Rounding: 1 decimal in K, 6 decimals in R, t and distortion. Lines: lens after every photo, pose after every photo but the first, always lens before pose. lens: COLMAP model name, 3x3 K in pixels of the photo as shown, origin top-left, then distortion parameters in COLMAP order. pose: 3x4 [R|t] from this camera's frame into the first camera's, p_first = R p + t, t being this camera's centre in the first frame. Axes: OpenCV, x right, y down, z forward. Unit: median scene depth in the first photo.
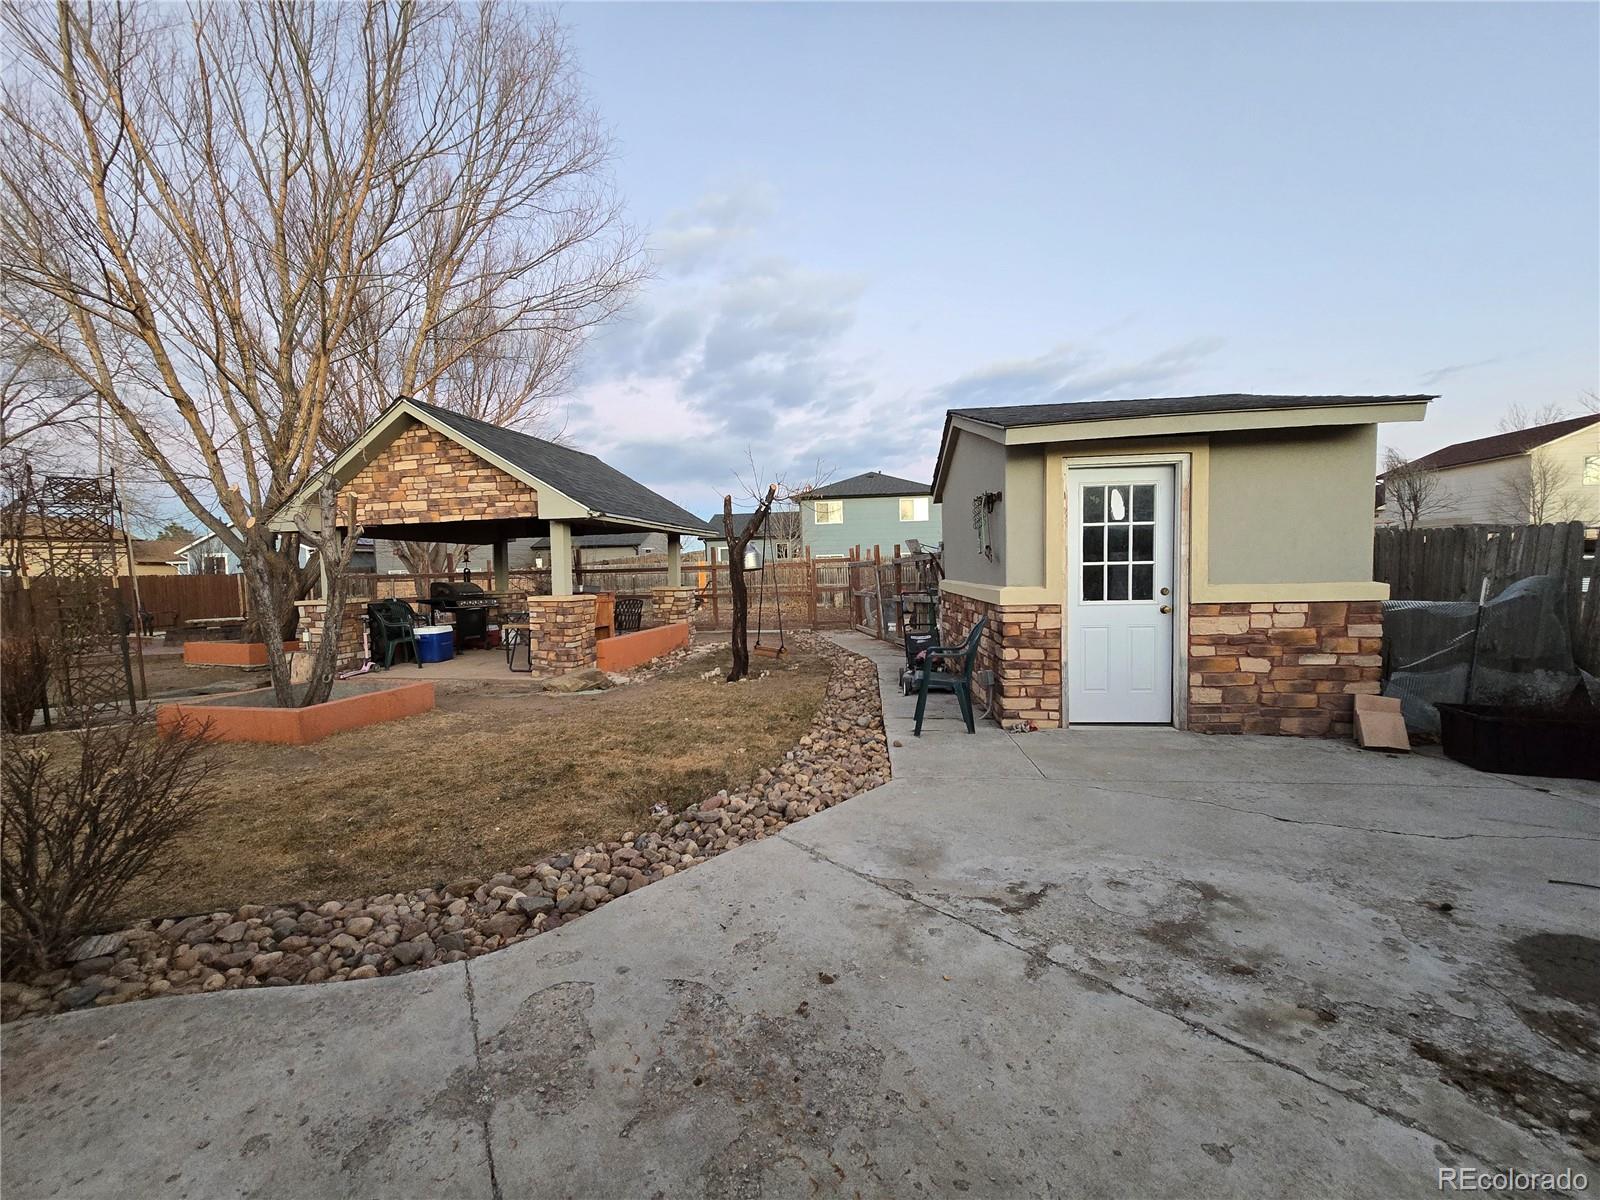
lens RADIAL K [[653.0, 0, 809.2], [0, 653.0, 596.2], [0, 0, 1]] dist [-0.005453, 0.002039]
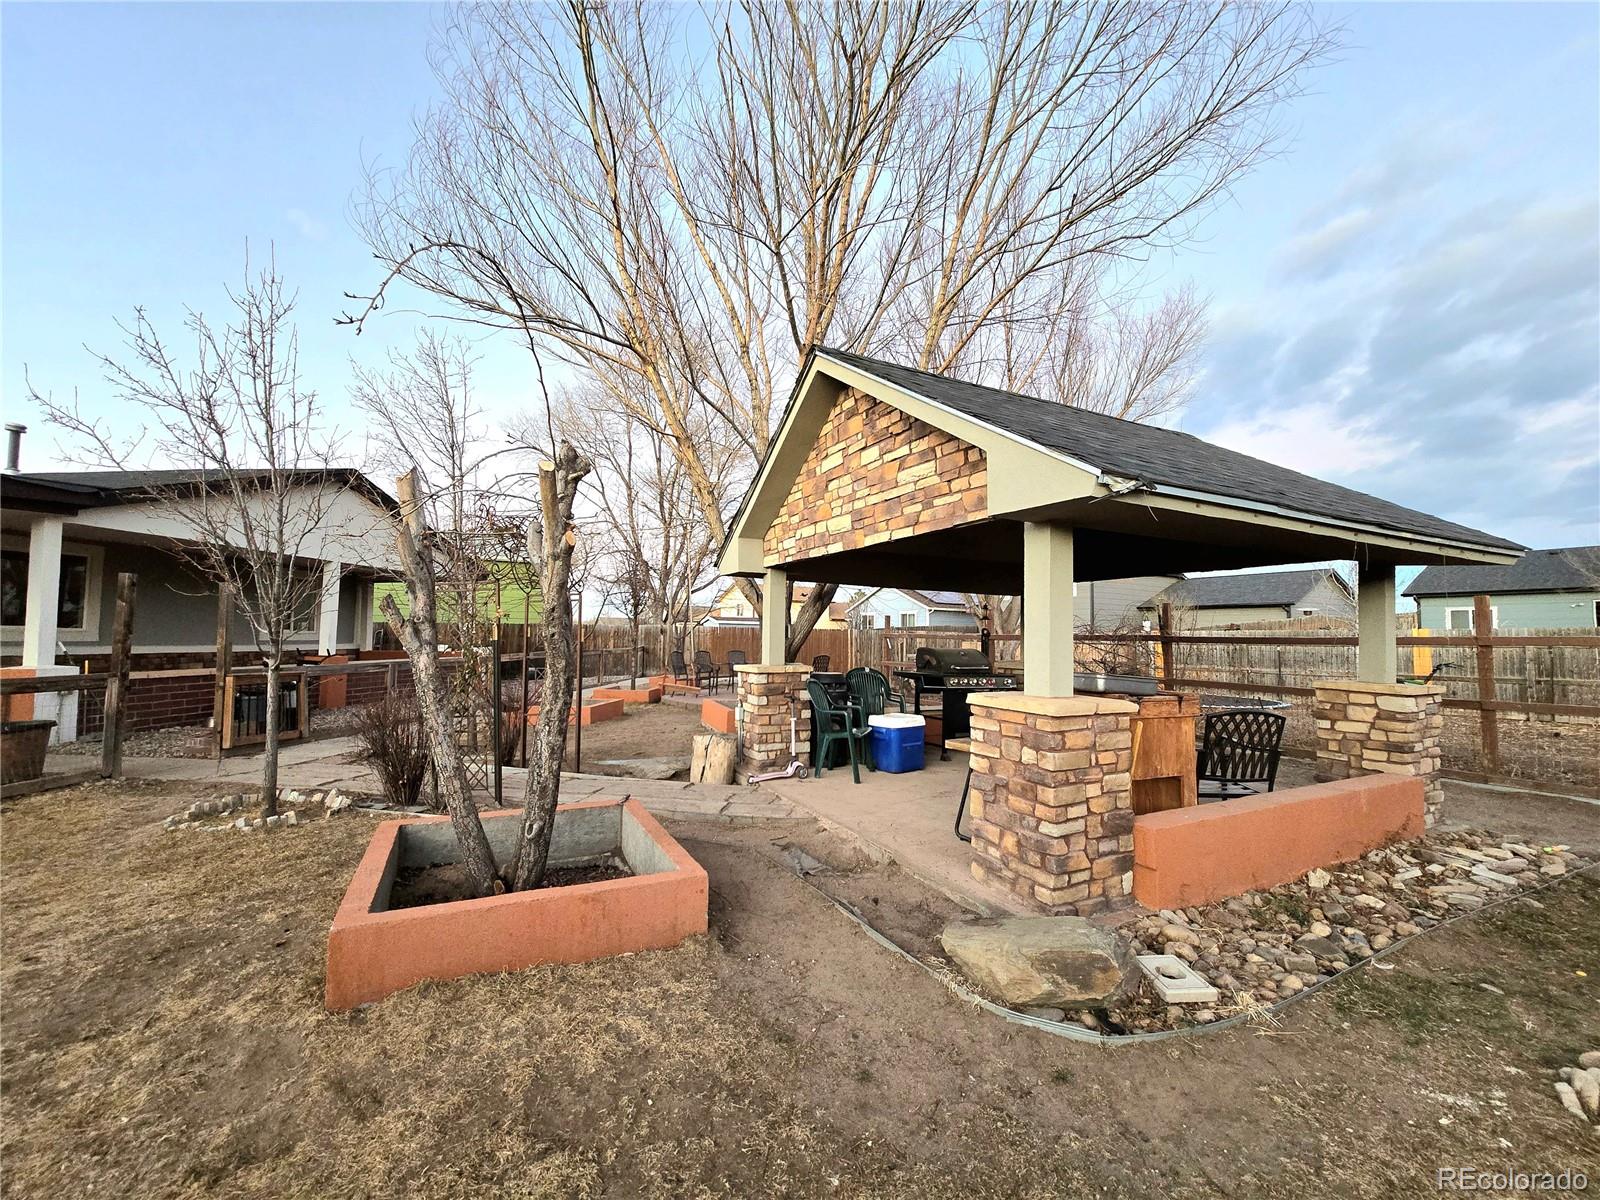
lens RADIAL K [[653.0, 0, 810.1], [0, 653.0, 588.7], [0, 0, 1]] dist [-0.005453, 0.002039]
pose [[0.644591, -0.019215, -0.764286, -0.151518], [-0.068299, 0.994240, -0.082599, -0.024580], [0.761471, 0.105443, 0.639565, 0.598893]]
